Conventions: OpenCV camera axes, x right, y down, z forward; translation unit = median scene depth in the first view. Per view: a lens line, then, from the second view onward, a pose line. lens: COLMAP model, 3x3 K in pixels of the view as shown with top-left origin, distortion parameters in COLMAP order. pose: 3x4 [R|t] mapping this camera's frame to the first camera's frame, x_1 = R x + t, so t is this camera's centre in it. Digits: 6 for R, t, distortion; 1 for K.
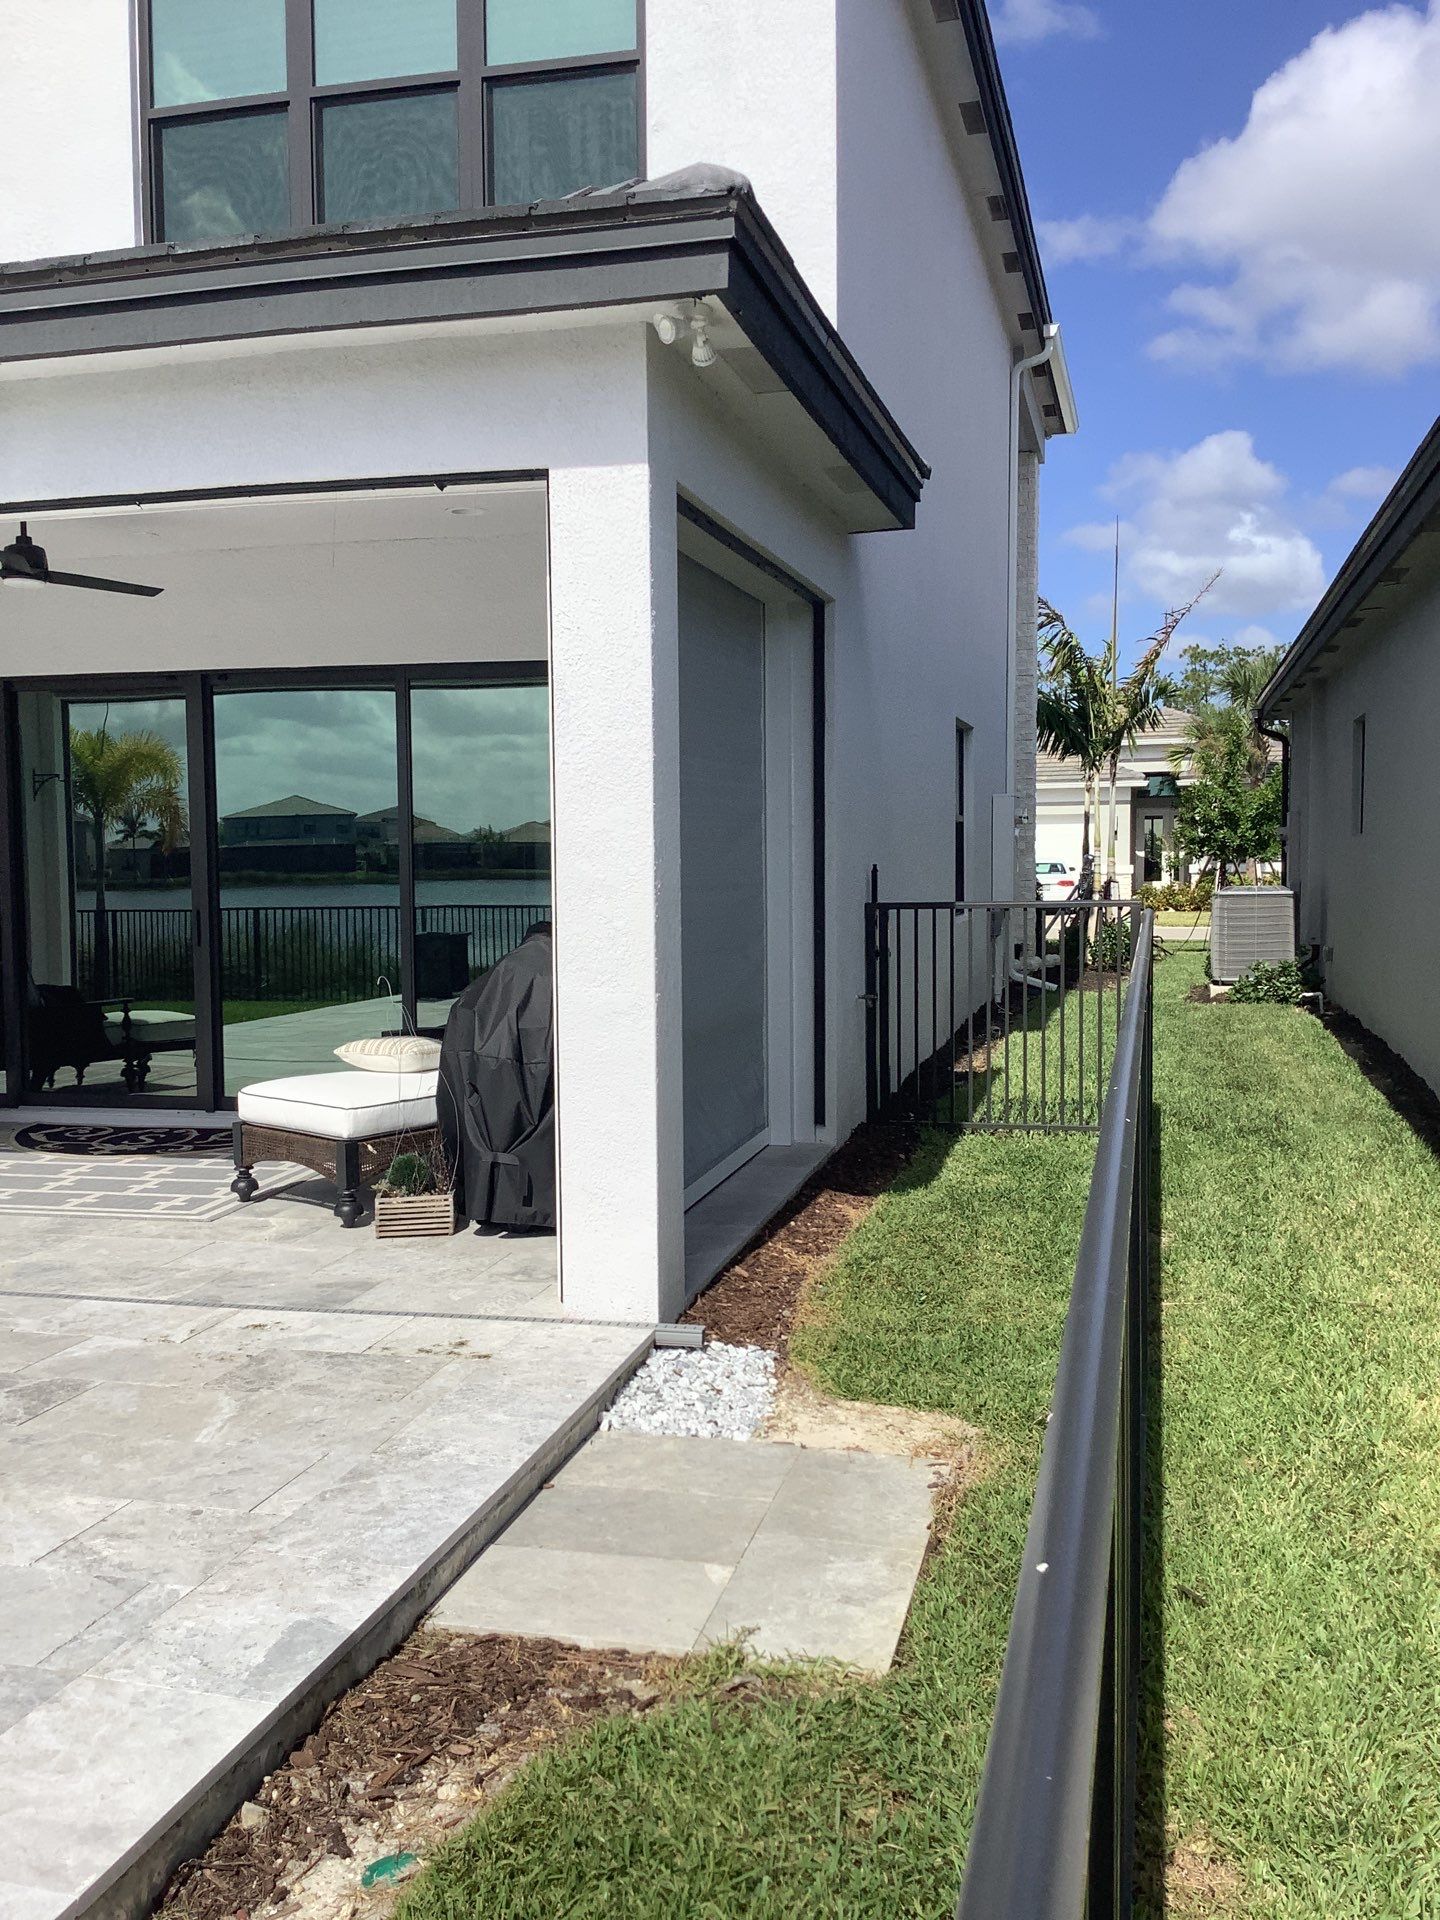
lens RADIAL K [[1741.9, 0, 722.7], [0, 1741.9, 946.3], [0, 0, 1]] dist [0.121962, -0.233157]
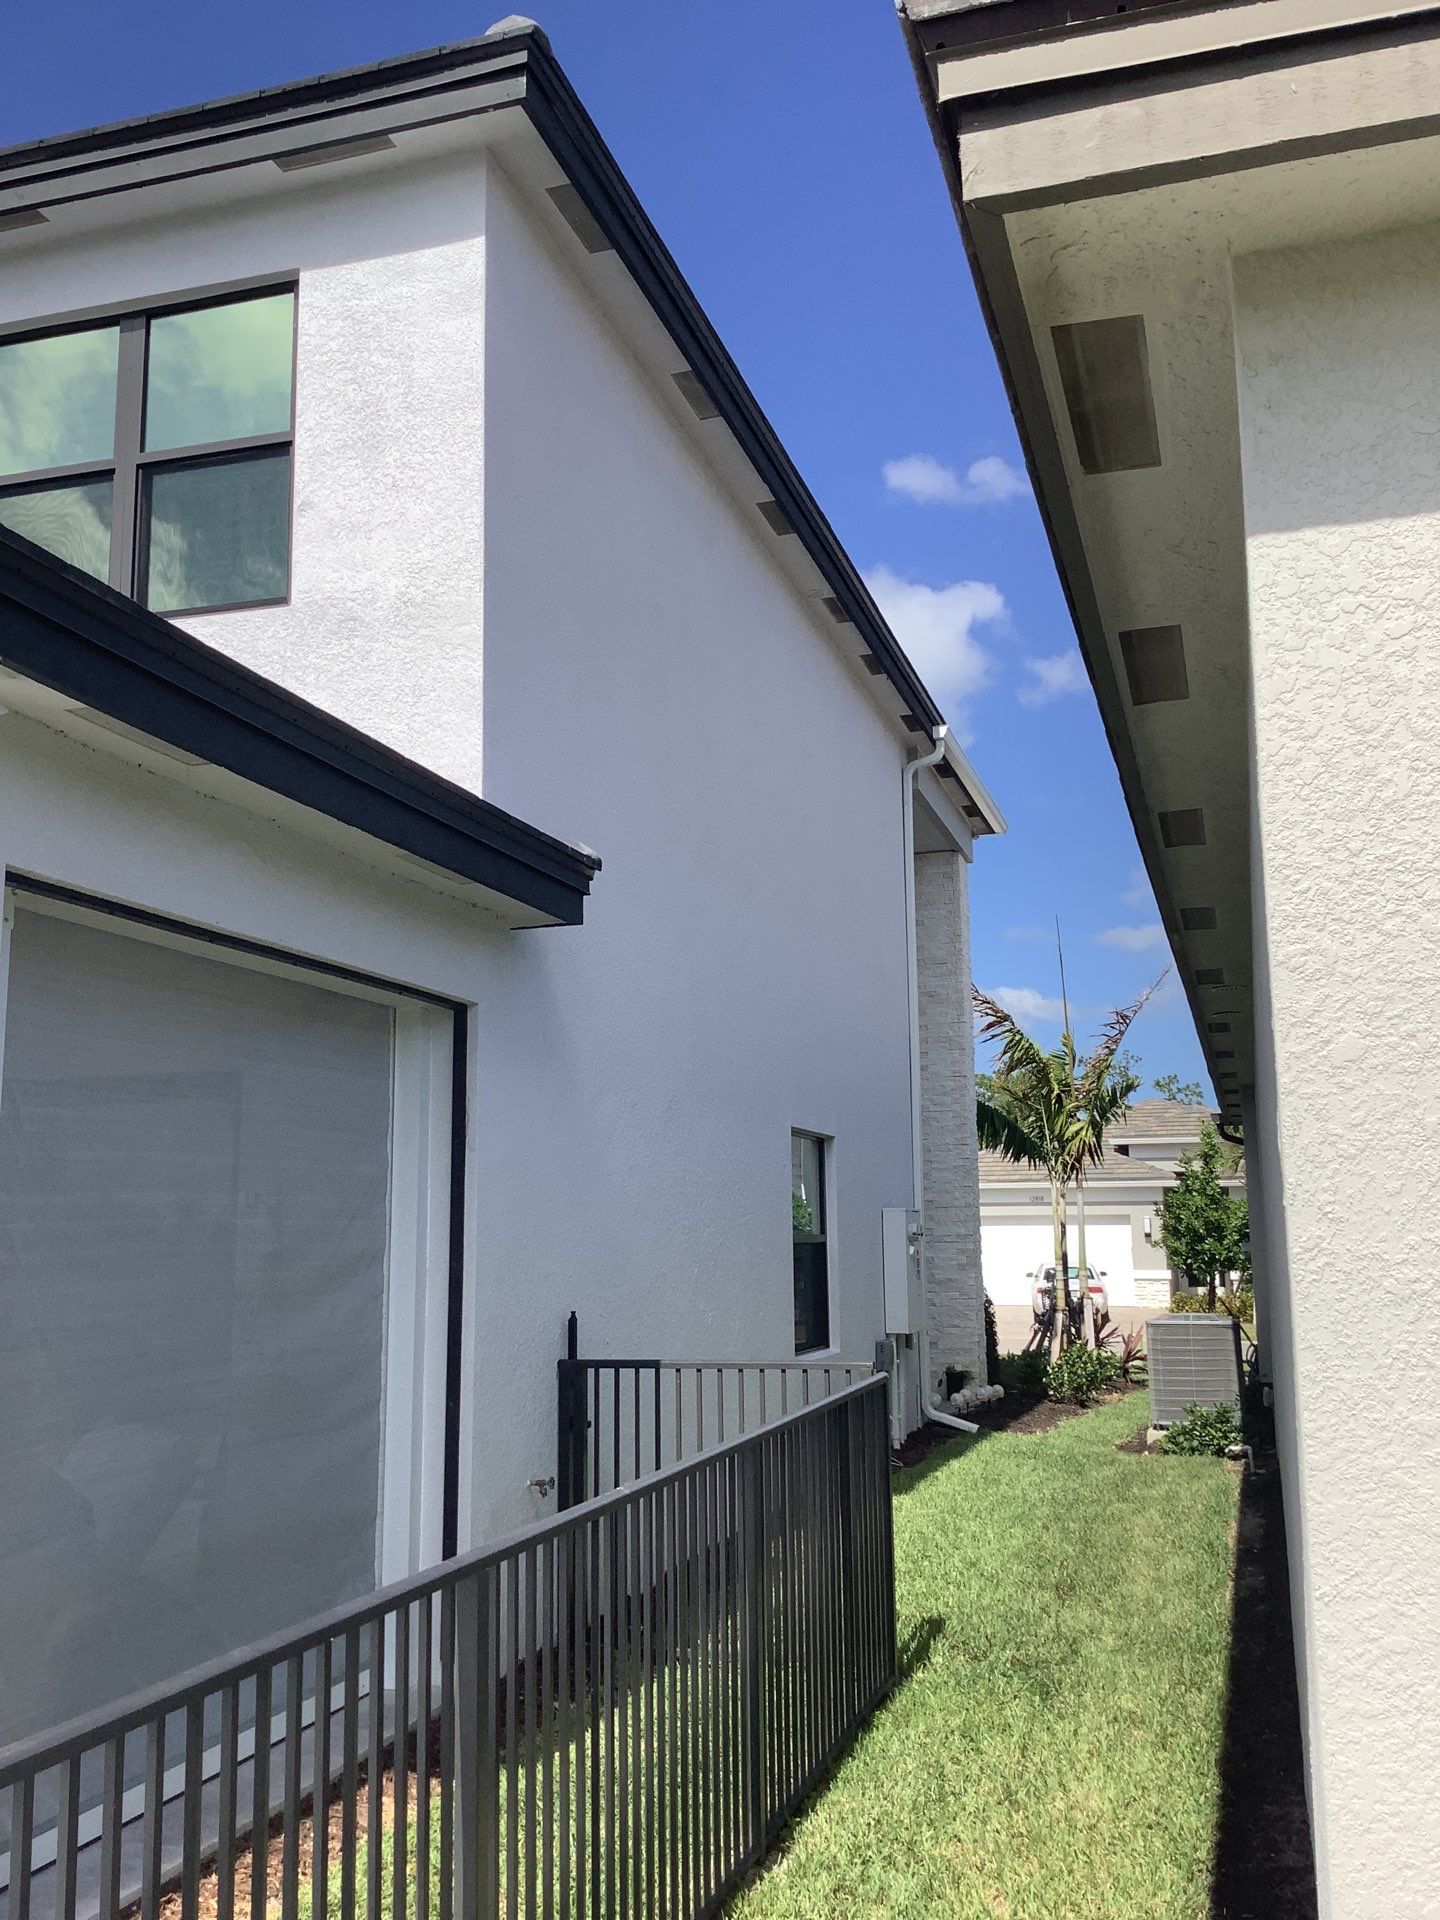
lens RADIAL K [[1741.2, 0, 714.8], [0, 1741.2, 978.7], [0, 0, 1]] dist [0.116295, -0.230315]
pose [[0.998584, -0.006729, -0.052763, 0.223792], [-0.004238, 0.978744, -0.205042, -0.035448], [0.053021, 0.204975, 0.977330, 0.165103]]
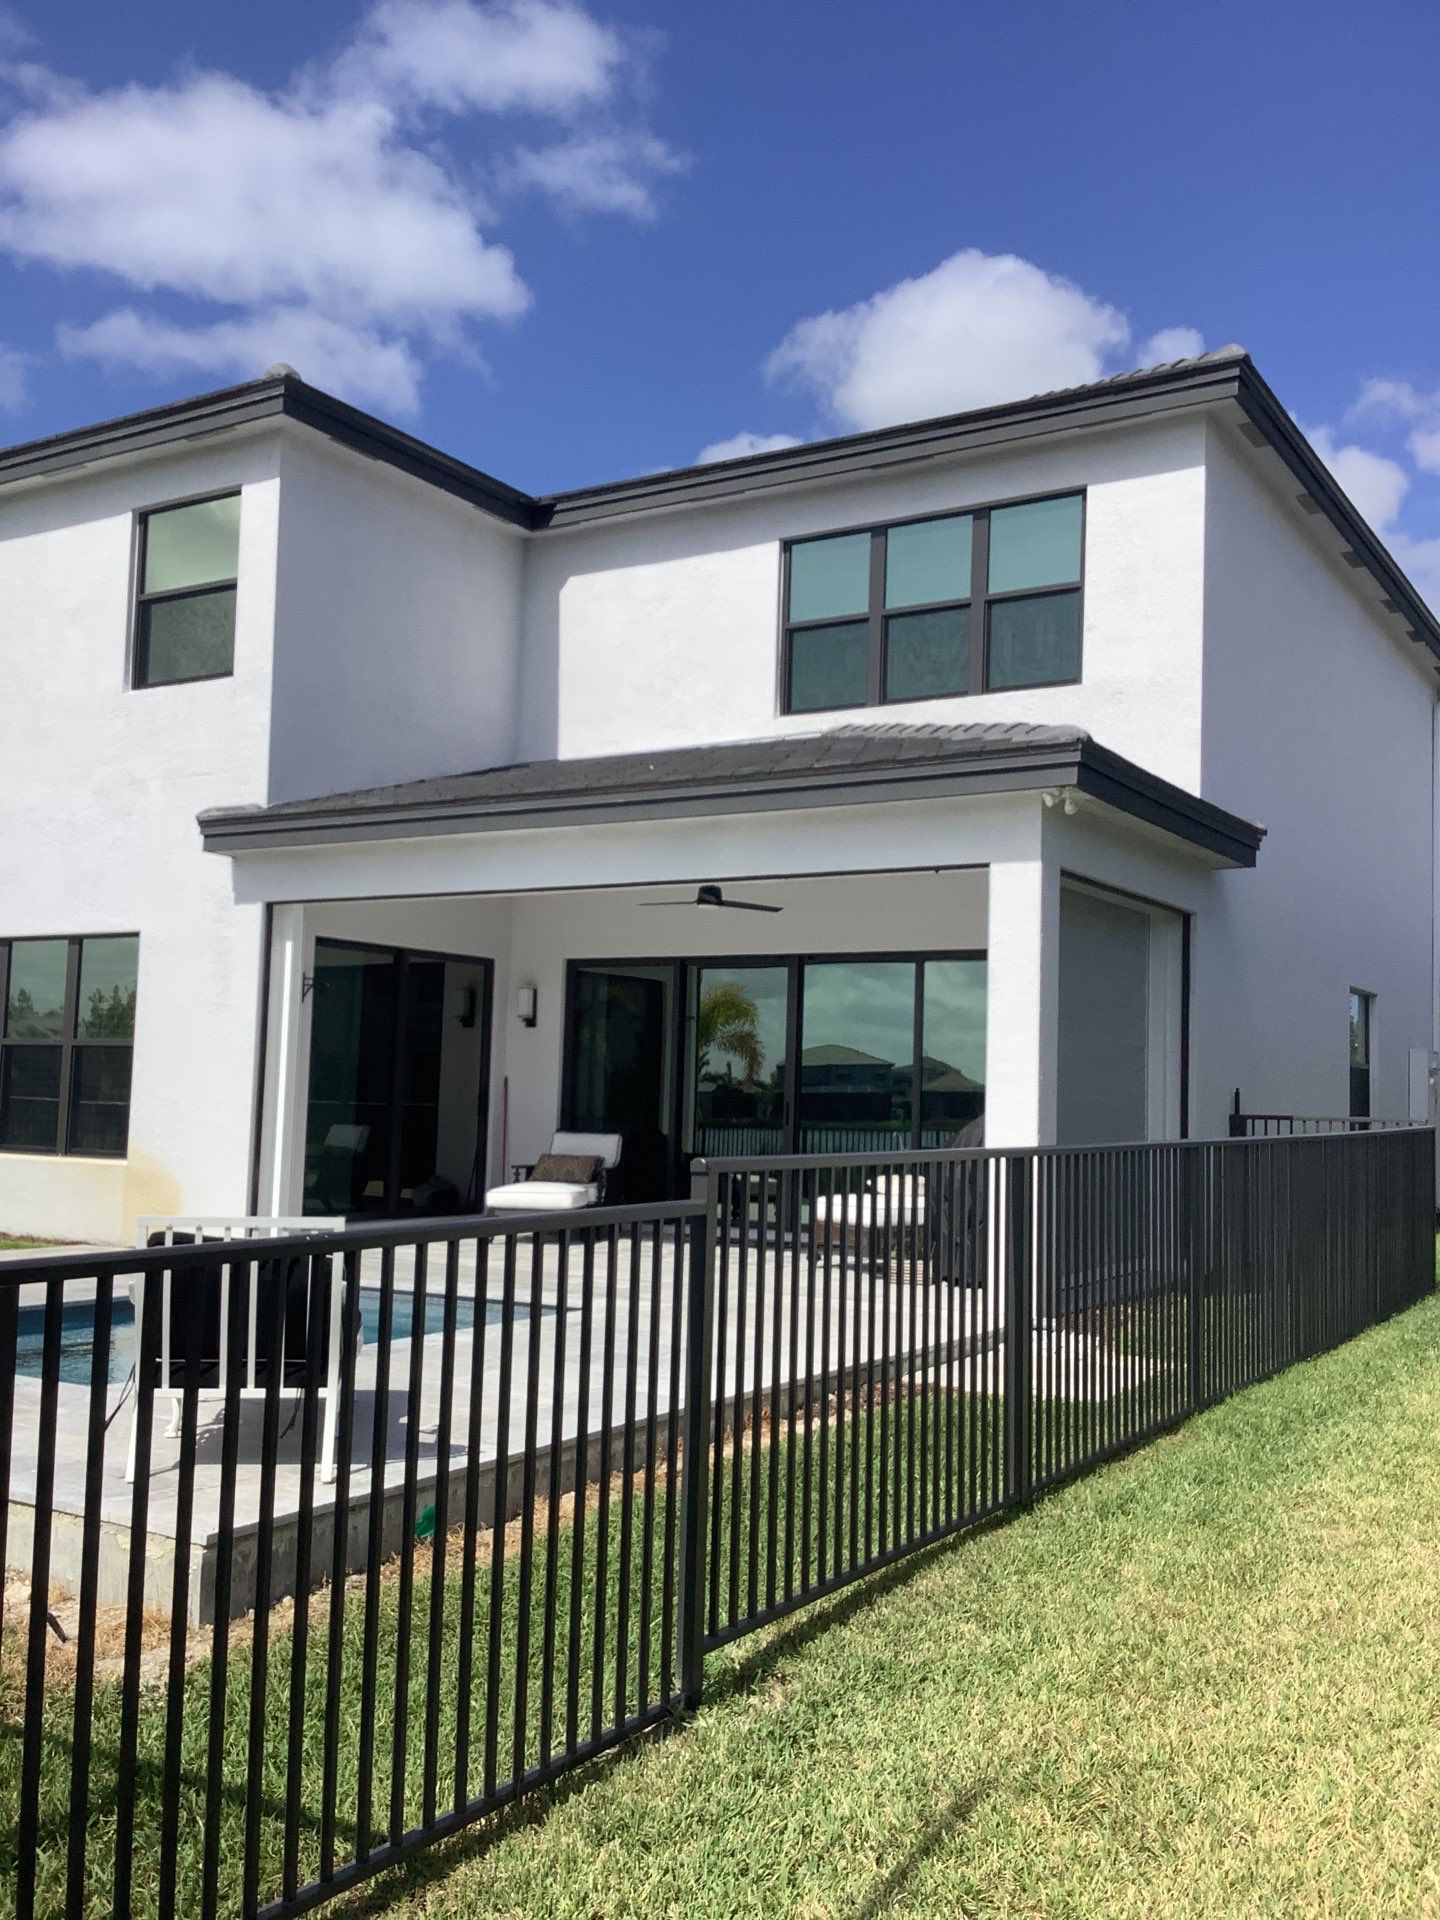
lens RADIAL K [[1751.1, 0, 711.0], [0, 1751.1, 977.3], [0, 0, 1]] dist [0.117494, -0.248059]
pose [[0.951797, 0.015075, -0.306357, 0.132773], [-0.053611, 0.991593, -0.117765, 0.065111], [0.302006, 0.128512, 0.944604, -0.597847]]
